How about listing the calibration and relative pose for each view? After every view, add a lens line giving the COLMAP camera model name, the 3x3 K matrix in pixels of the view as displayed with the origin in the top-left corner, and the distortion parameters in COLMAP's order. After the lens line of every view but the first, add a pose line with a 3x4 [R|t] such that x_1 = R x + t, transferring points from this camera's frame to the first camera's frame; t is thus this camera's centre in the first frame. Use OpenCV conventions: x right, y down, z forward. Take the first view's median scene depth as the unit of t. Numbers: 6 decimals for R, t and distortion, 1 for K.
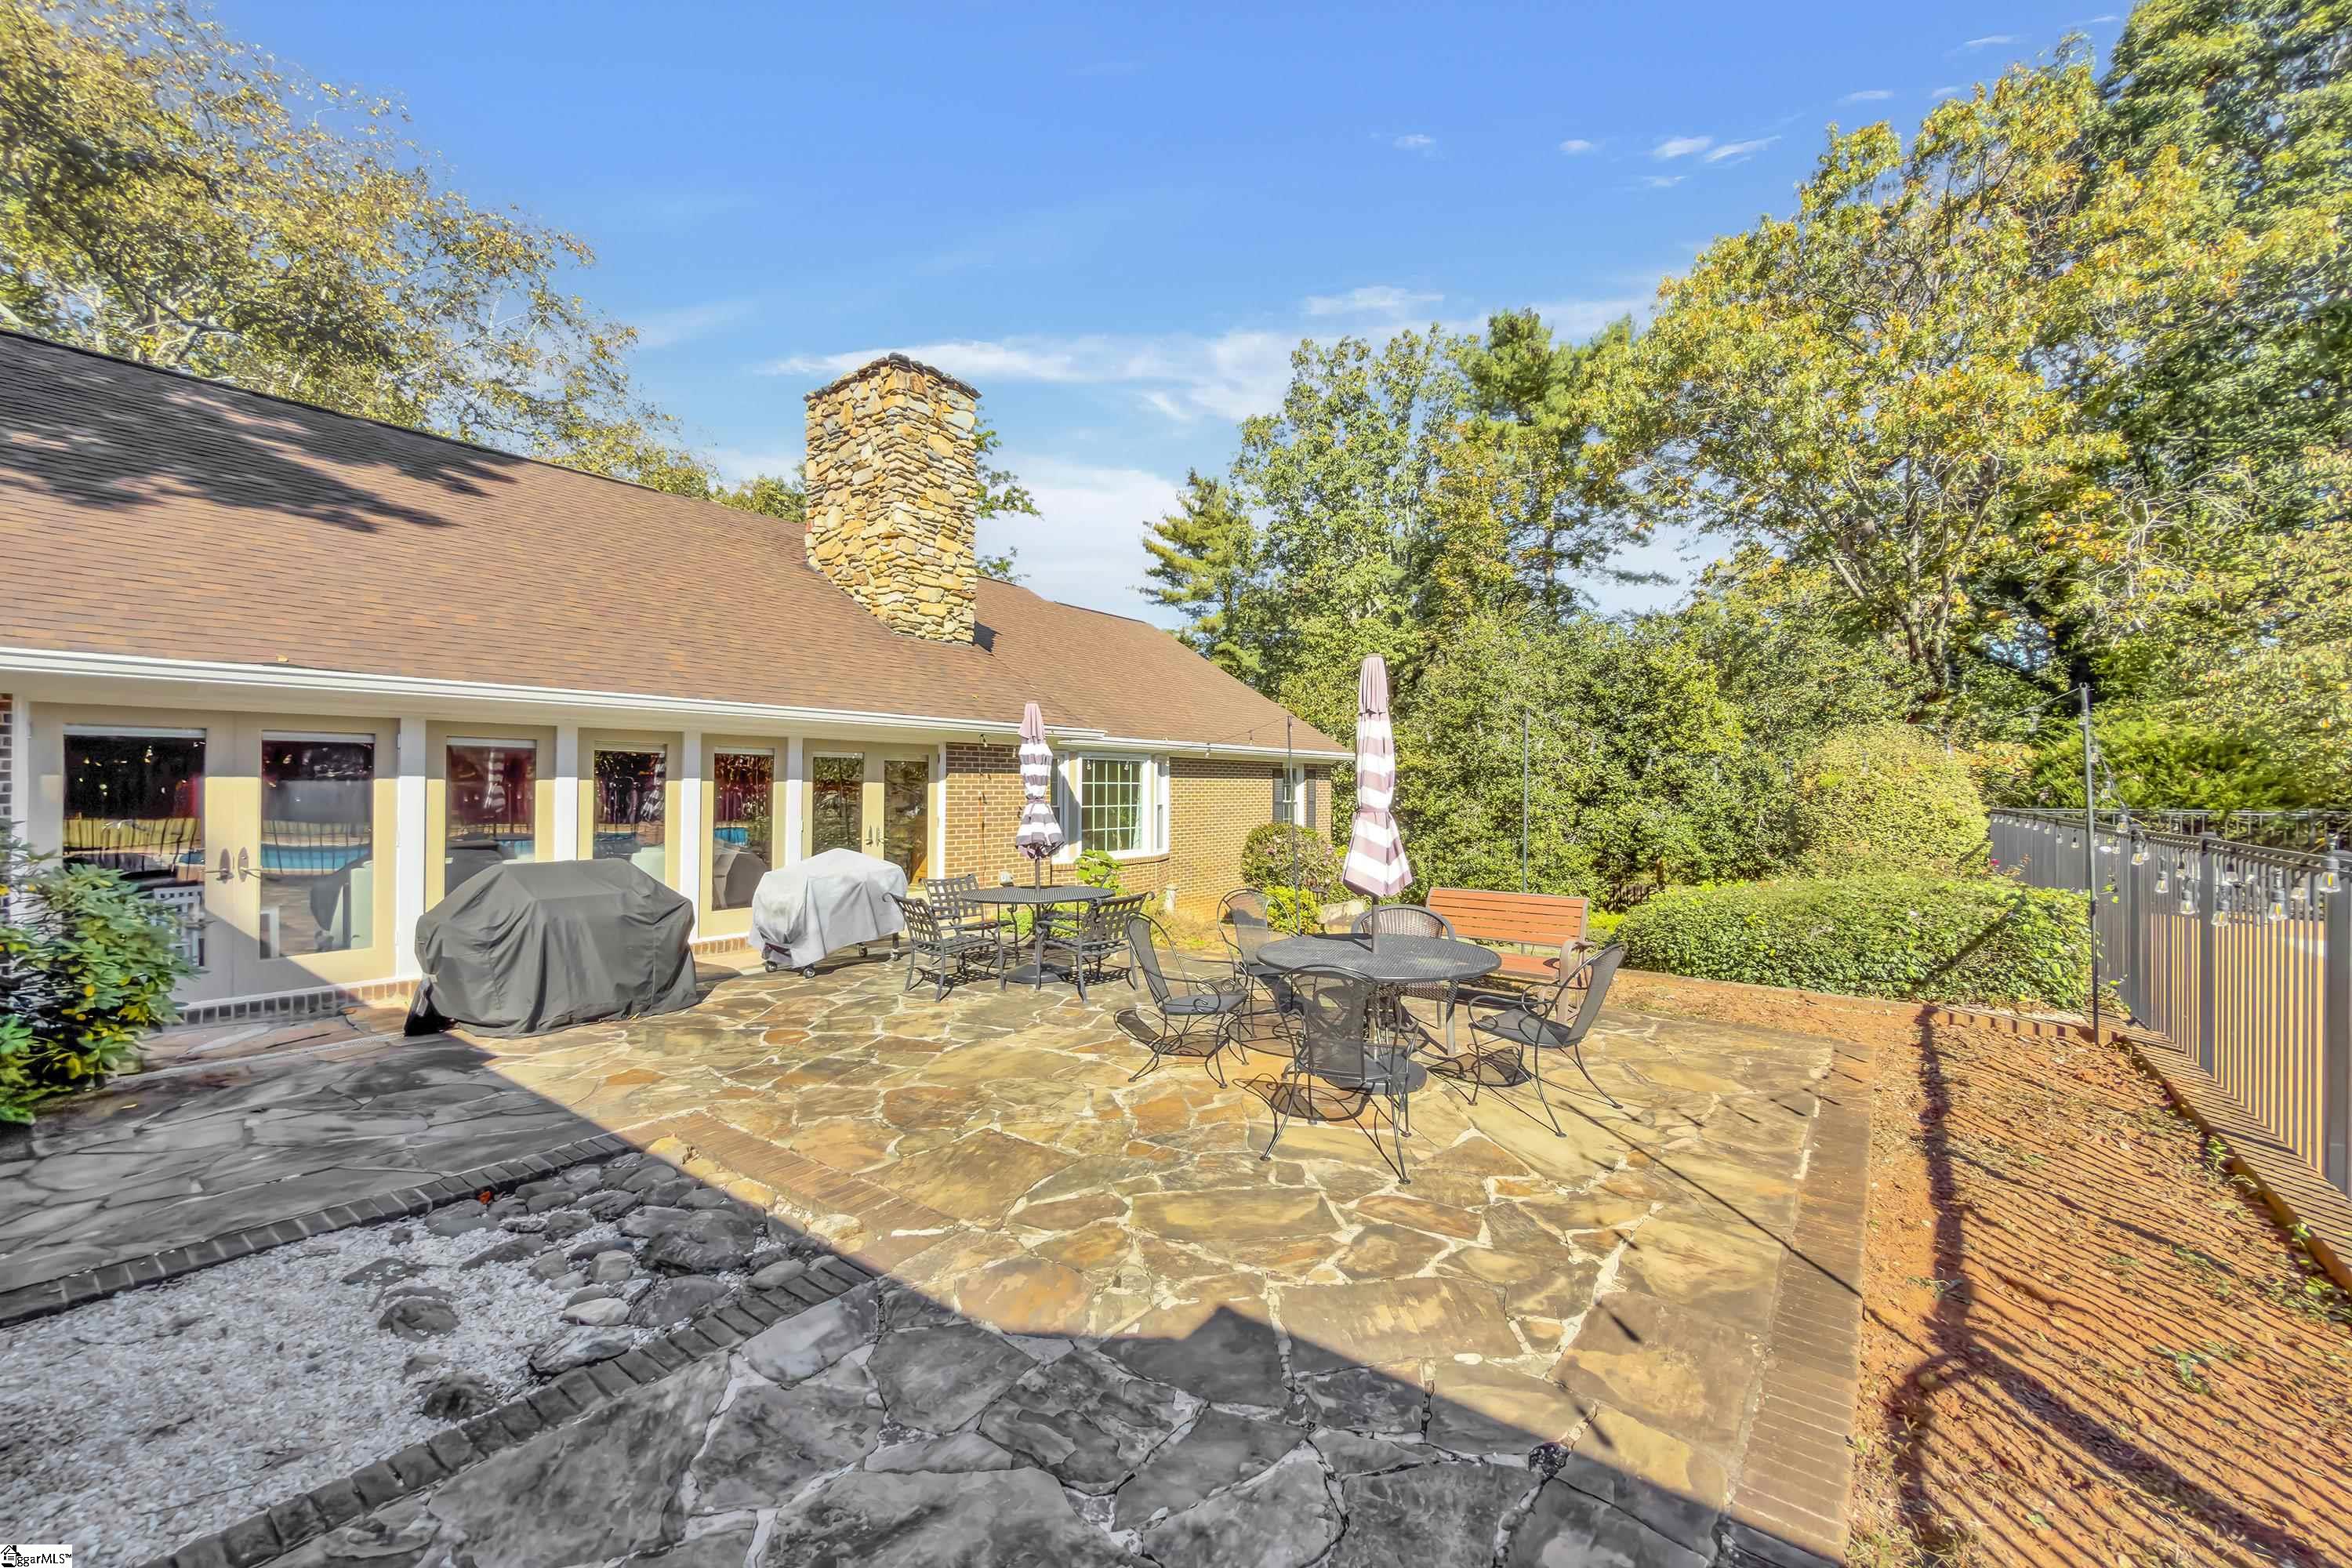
lens RADIAL K [[934.2, 0, 1184.6], [0, 934.2, 785.1], [0, 0, 1]] dist [-0.001523, -0.000154]
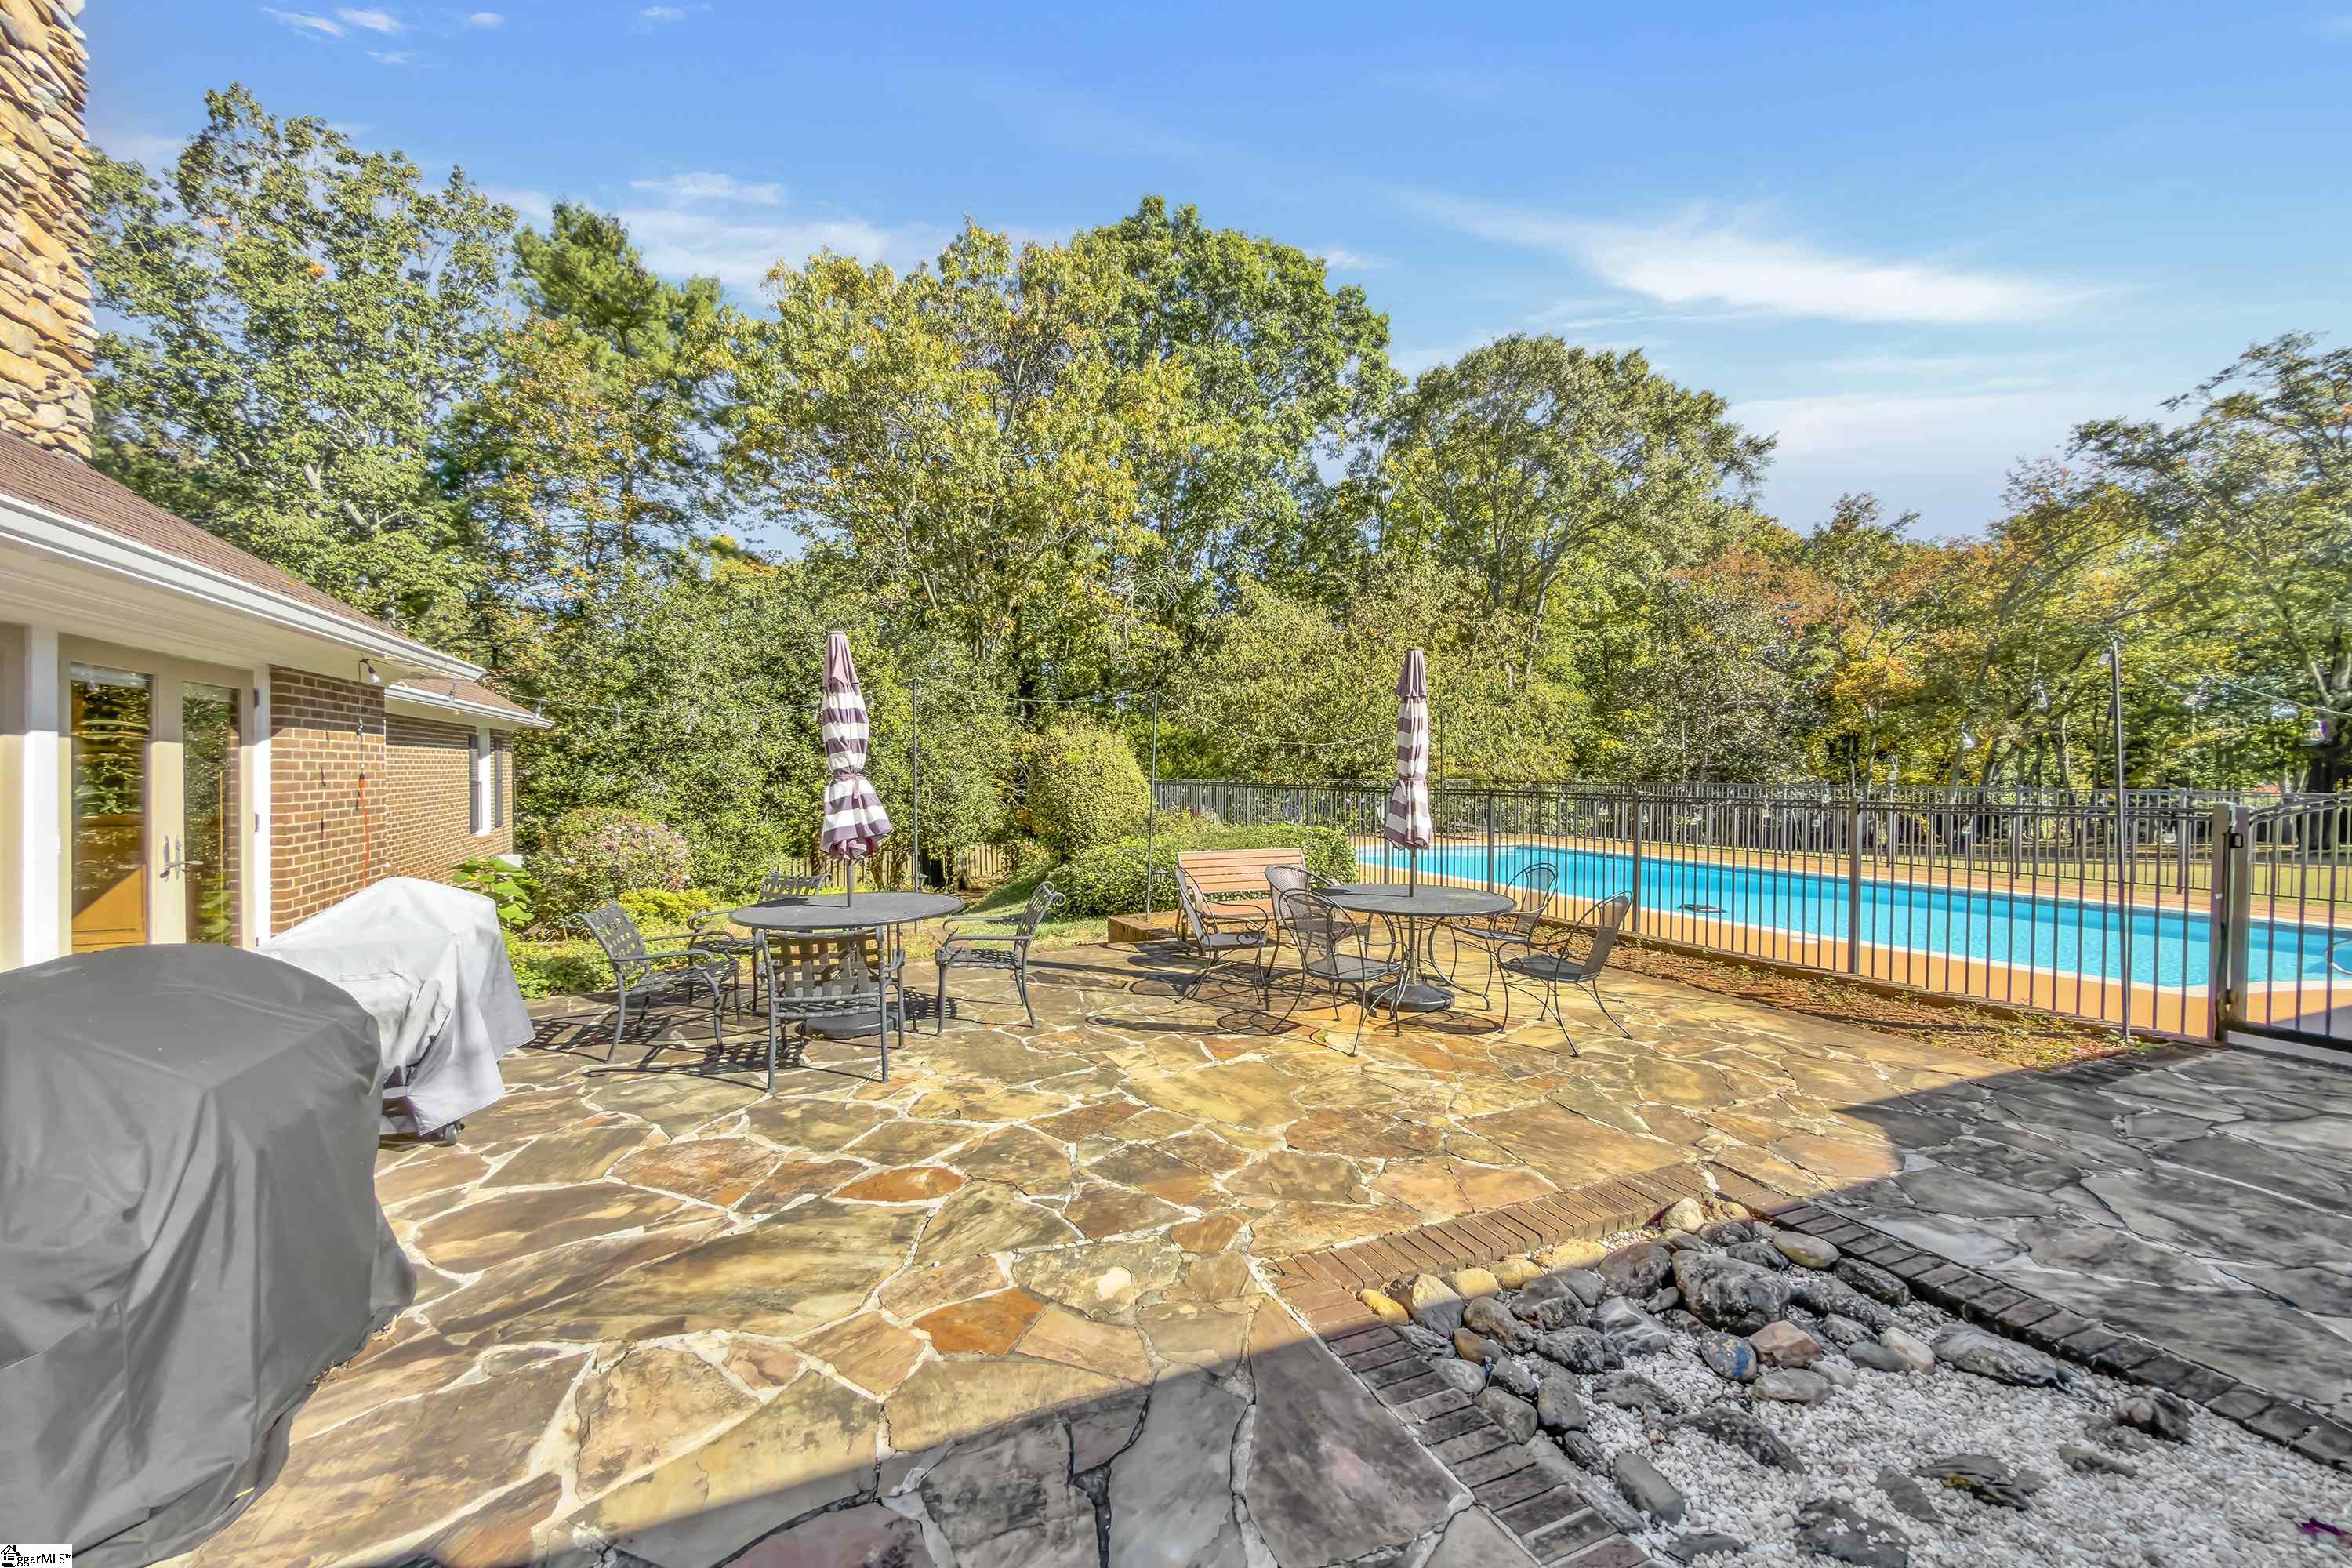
lens RADIAL K [[934.2, 0, 1184.6], [0, 934.2, 785.1], [0, 0, 1]] dist [-0.001523, -0.000154]
pose [[0.490075, -0.015060, 0.871550, -0.502253], [-0.005348, 0.999780, 0.020283, 0.007061], [-0.871664, -0.014602, 0.489887, 0.342962]]
